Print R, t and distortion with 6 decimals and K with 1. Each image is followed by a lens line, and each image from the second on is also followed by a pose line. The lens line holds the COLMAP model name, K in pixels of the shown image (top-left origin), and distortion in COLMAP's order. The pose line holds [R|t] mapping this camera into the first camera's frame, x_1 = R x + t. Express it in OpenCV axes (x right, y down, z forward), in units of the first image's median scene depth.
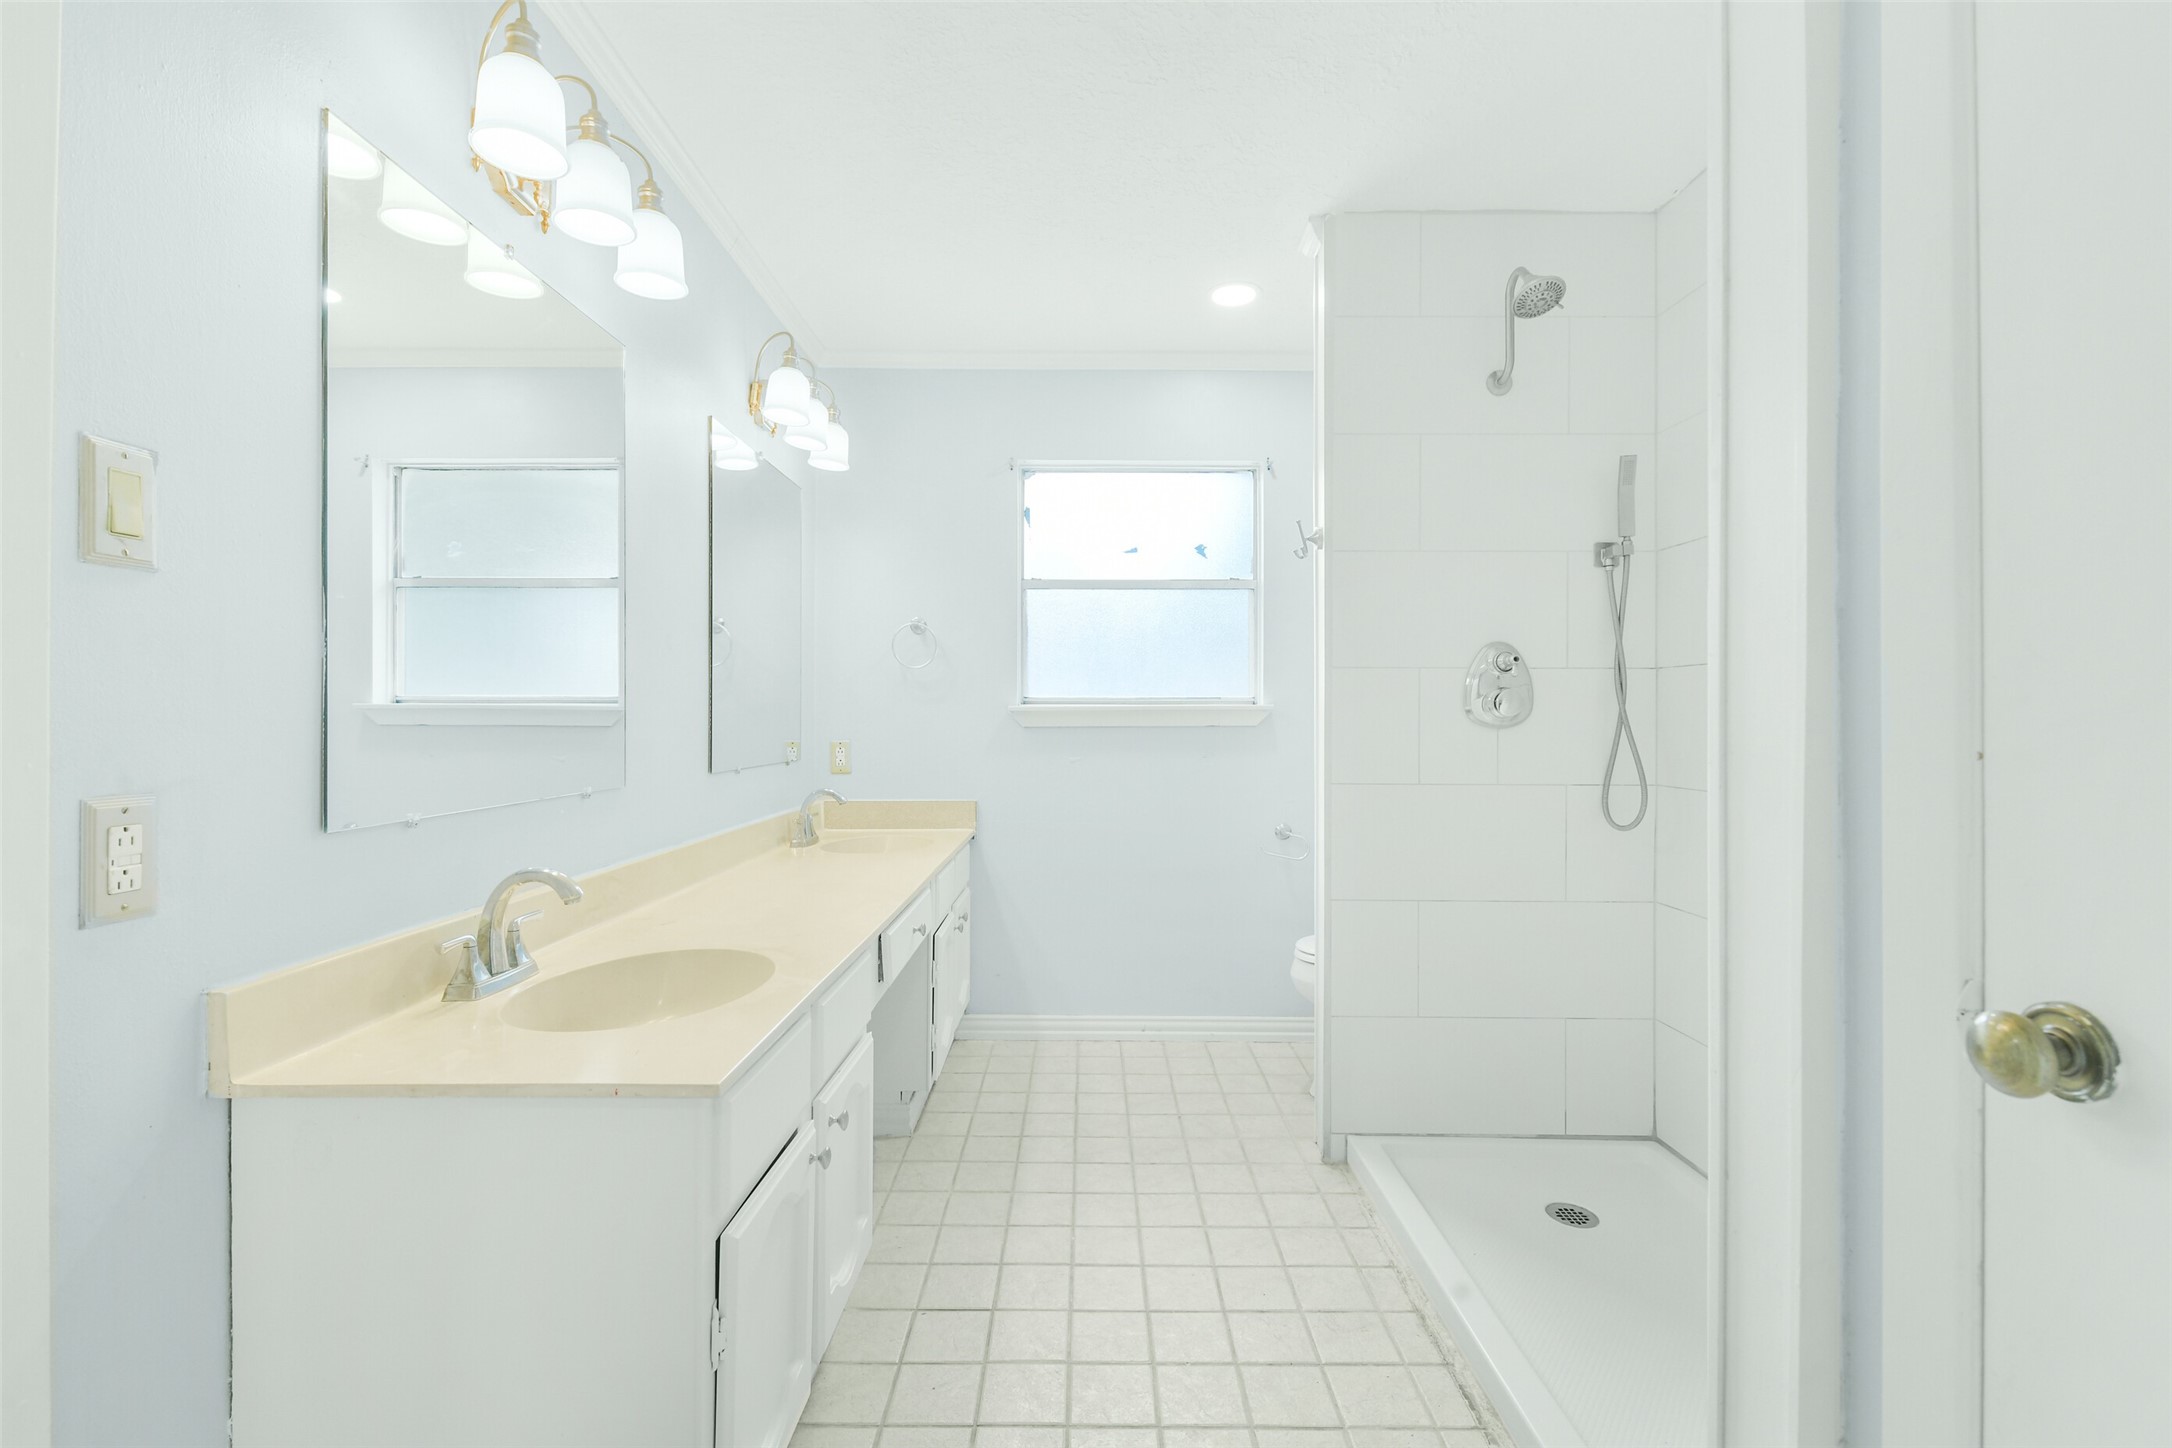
lens RADIAL K [[956.8, 0, 1089.3], [0, 956.8, 726.3], [0, 0, 1]] dist [0.000593, -0.008829]
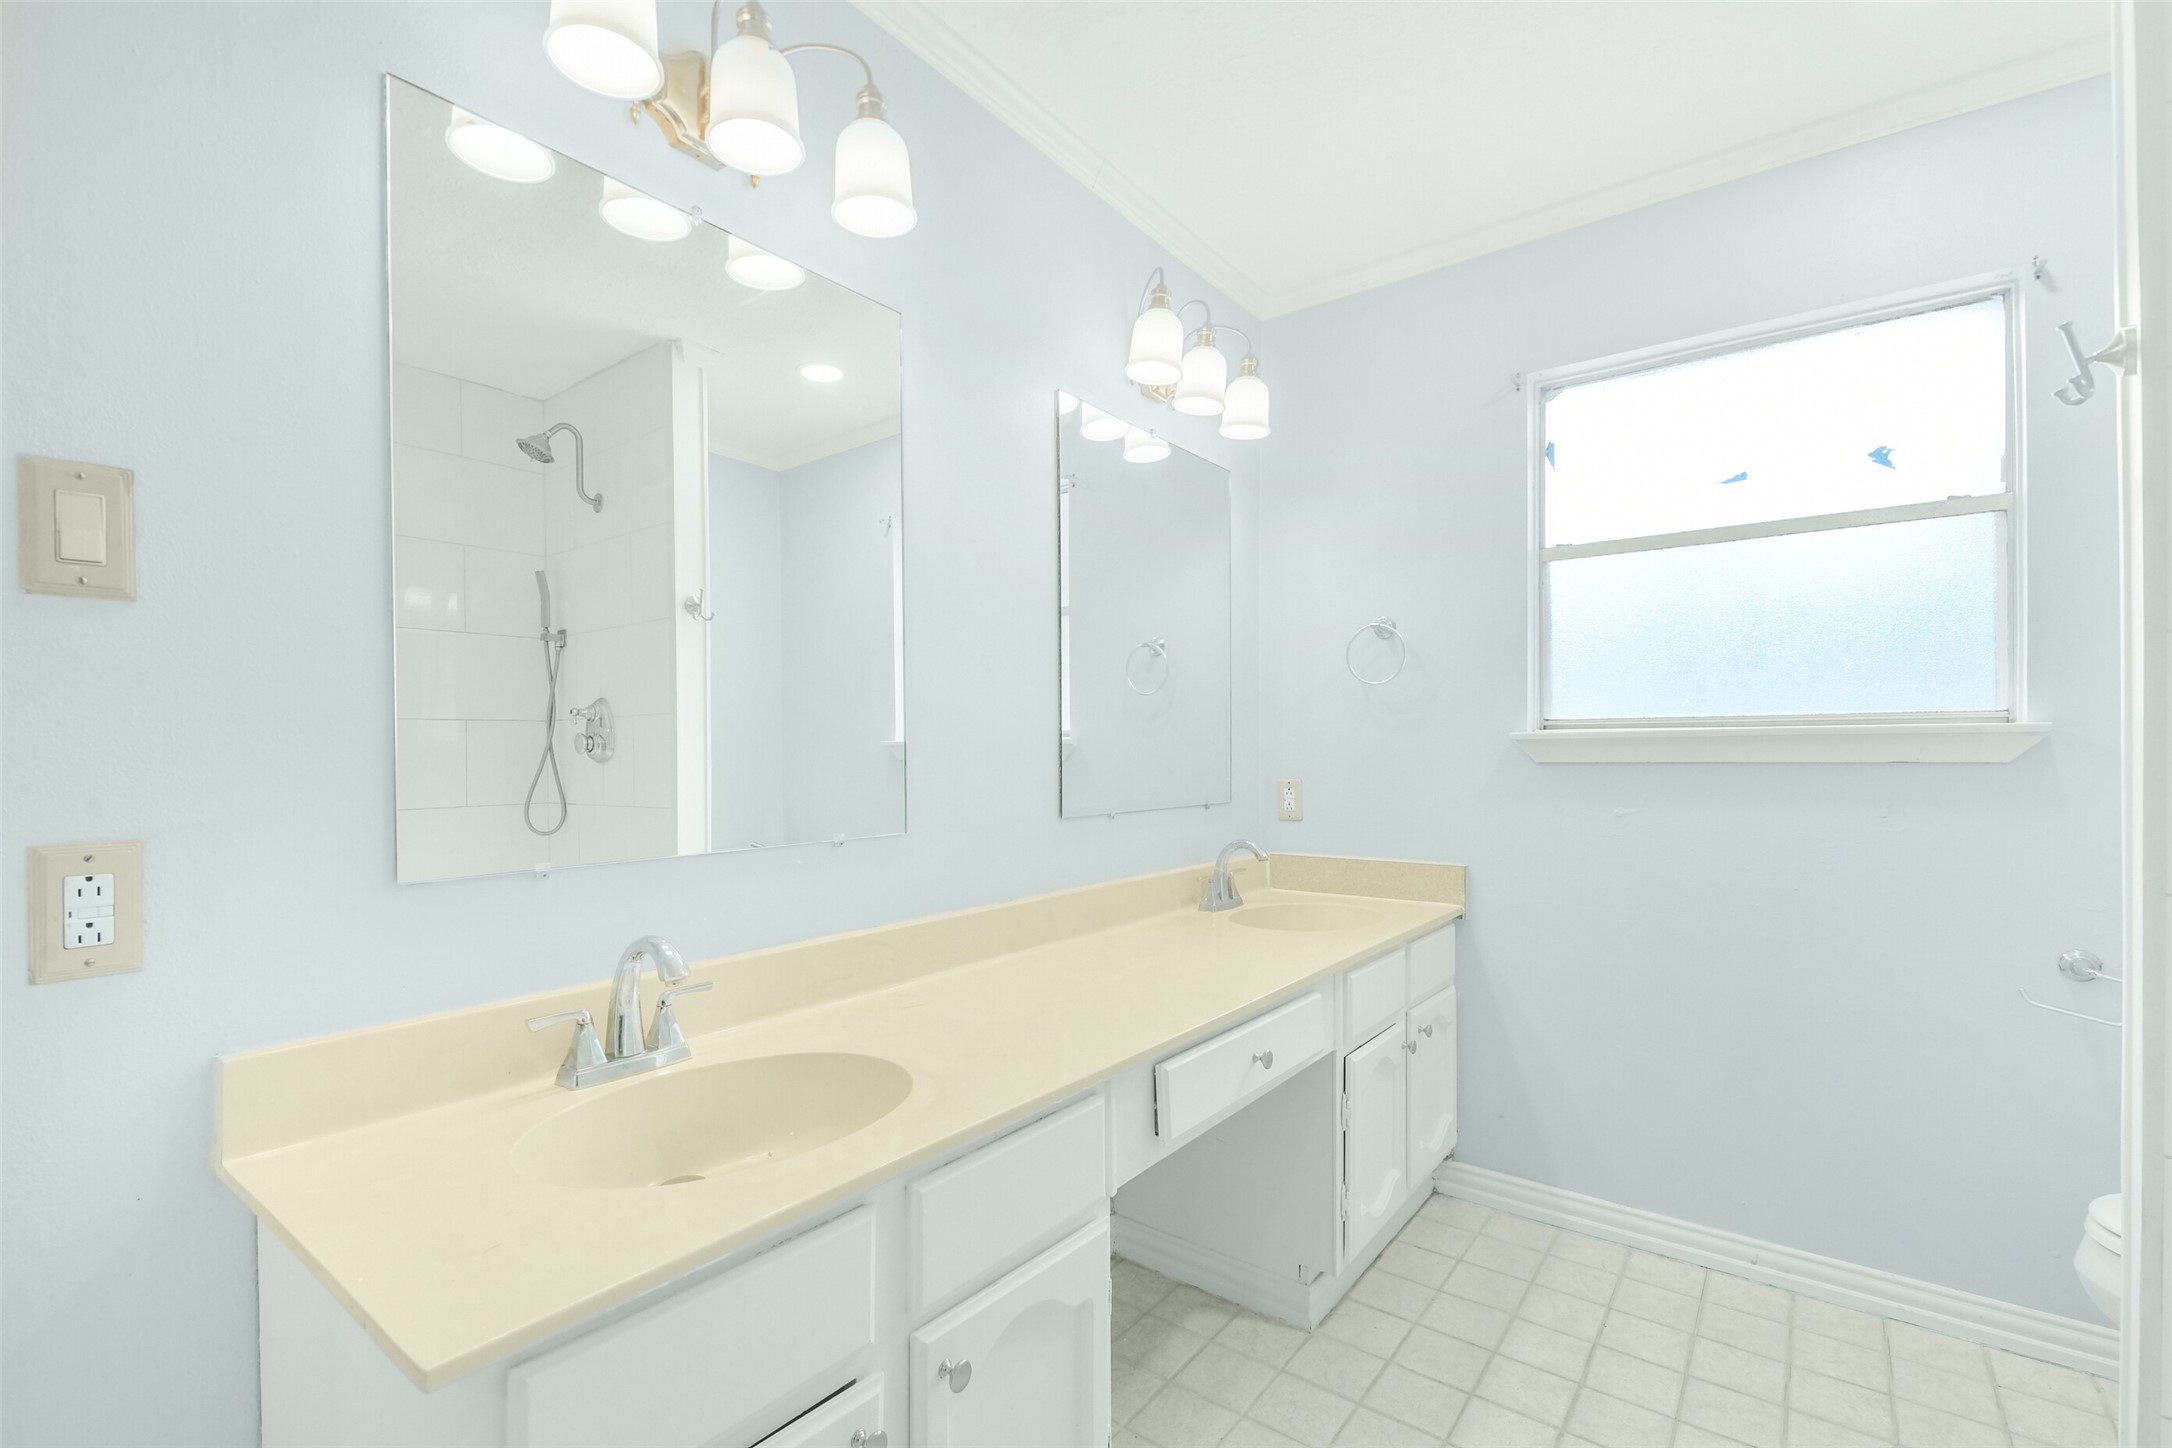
lens RADIAL K [[966.3, 0, 1079.2], [0, 966.3, 757.7], [0, 0, 1]] dist [0.014430, -0.009094]
pose [[0.788443, -0.000357, -0.615108, 0.109190], [0.000319, 1.000000, -0.000172, -0.003122], [0.615108, -0.000061, 0.788443, 0.276642]]
